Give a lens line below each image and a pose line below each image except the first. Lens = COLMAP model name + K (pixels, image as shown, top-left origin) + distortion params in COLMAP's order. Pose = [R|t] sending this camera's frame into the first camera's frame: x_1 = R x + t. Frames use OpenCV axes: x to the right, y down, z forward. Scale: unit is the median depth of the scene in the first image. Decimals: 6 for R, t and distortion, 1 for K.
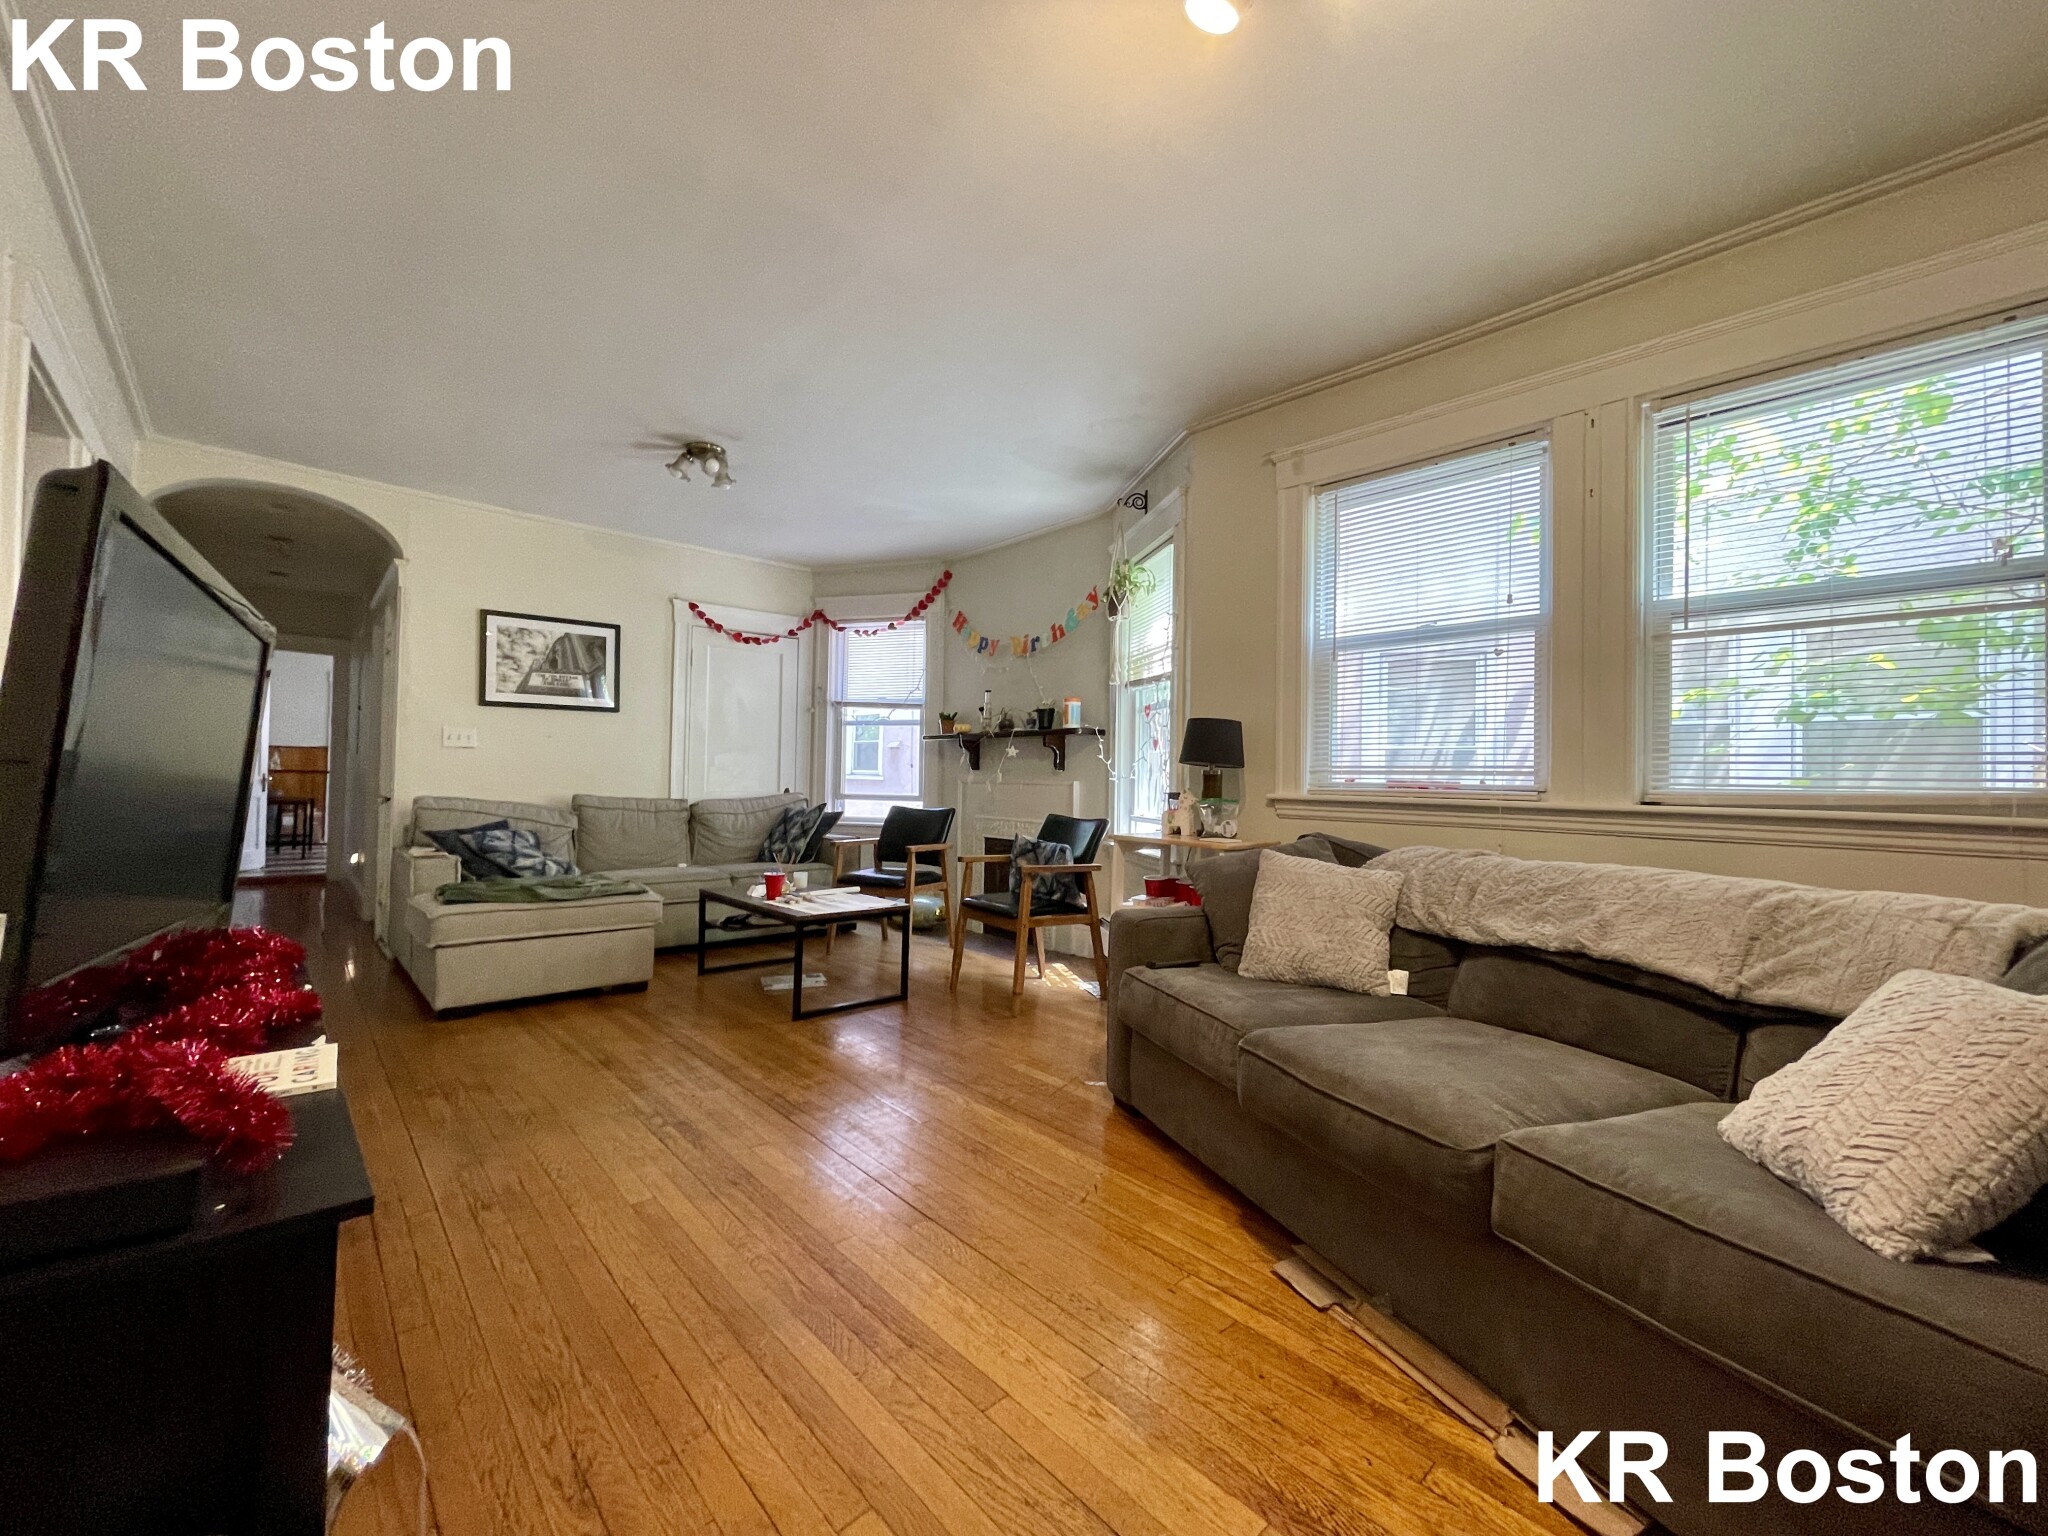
lens RADIAL K [[830.1, 0, 1031.4], [0, 830.1, 761.3], [0, 0, 1]] dist [-0.000185, -0.000184]
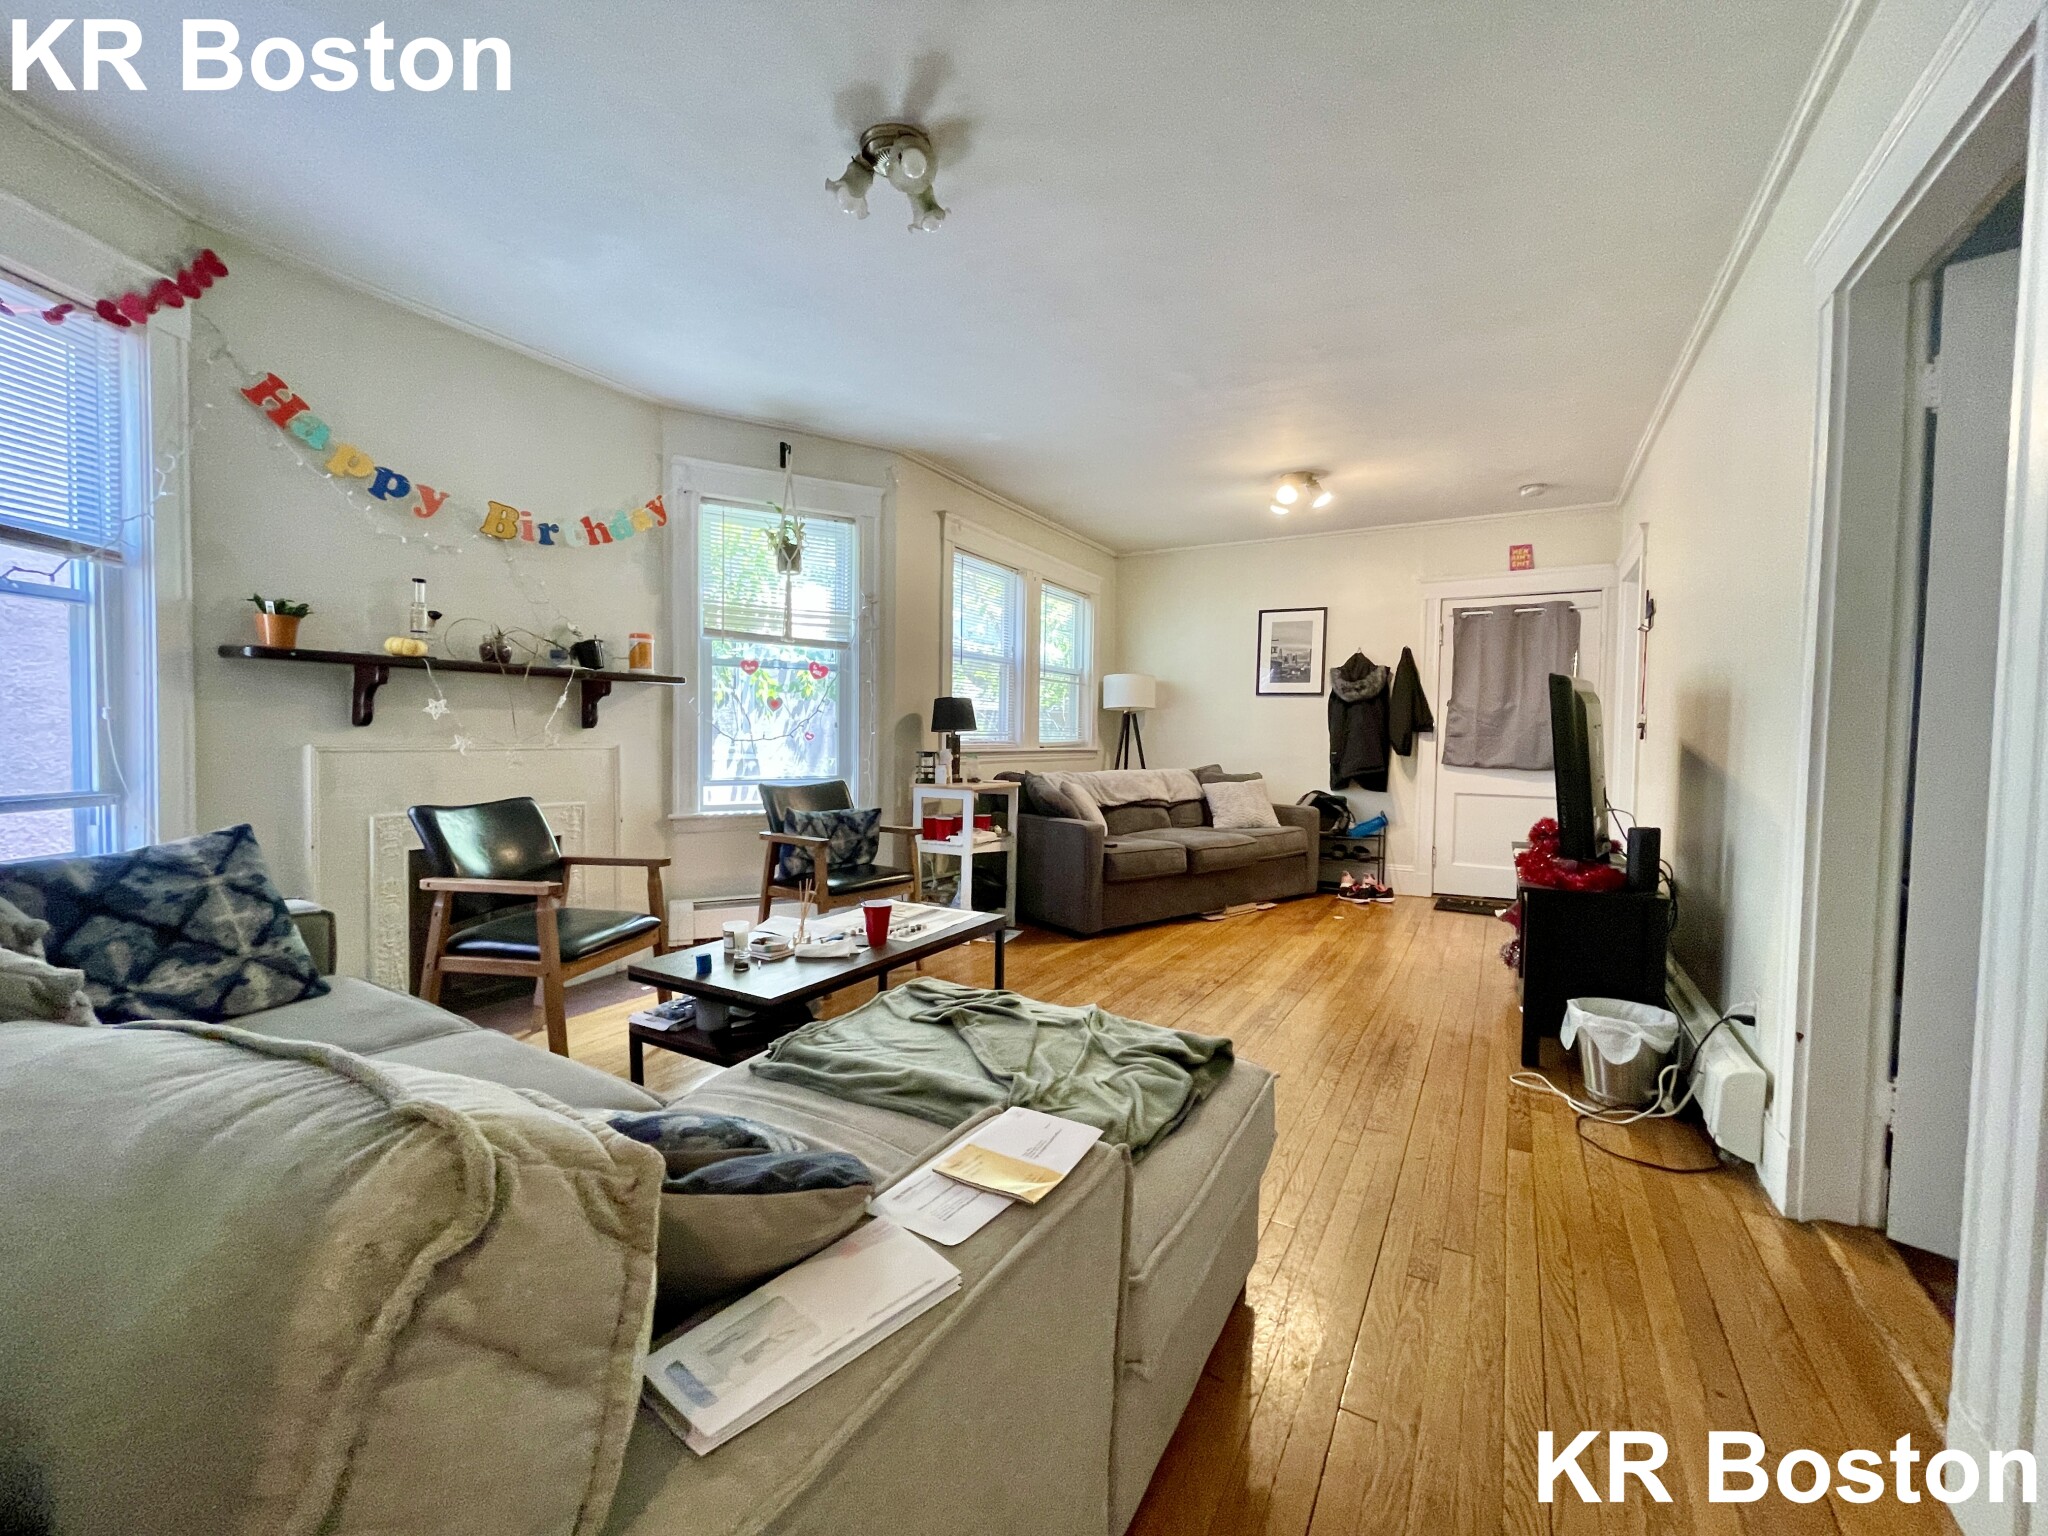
lens RADIAL K [[830.1, 0, 1031.4], [0, 830.1, 761.3], [0, 0, 1]] dist [-0.000185, -0.000184]
pose [[-0.300590, -0.058324, 0.951969, -0.684939], [-0.035888, 0.998113, 0.049819, -0.008636], [-0.953078, -0.019189, -0.302116, 0.772964]]
